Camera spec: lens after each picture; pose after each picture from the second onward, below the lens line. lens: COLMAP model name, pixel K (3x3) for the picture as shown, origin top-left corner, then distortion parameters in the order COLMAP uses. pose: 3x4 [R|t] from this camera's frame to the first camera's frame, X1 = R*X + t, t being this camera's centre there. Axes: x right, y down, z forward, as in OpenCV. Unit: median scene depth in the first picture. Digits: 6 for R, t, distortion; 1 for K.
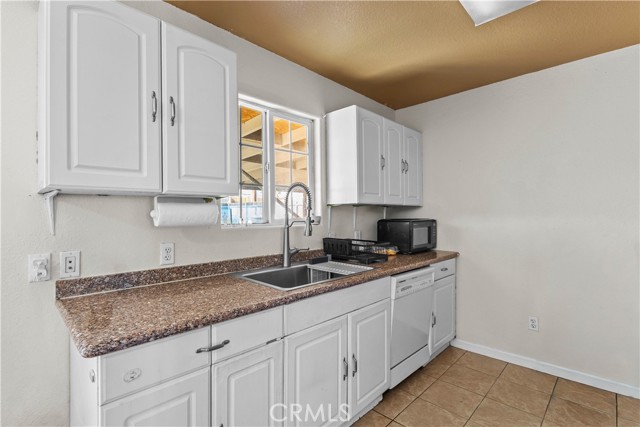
lens RADIAL K [[297.6, 0, 318.7], [0, 297.6, 215.0], [0, 0, 1]] dist [-0.001511, -0.000433]
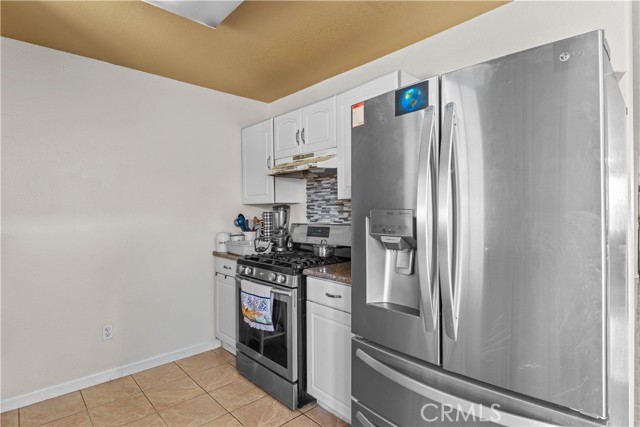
lens RADIAL K [[344.5, 0, 318.7], [0, 344.5, 211.2], [0, 0, 1]] dist [-0.000551, -0.000332]
pose [[0.069103, 0.002305, 0.997607, -0.305820], [0.004527, 0.999986, -0.002624, -0.006417], [-0.997599, 0.004698, 0.069092, 0.265410]]
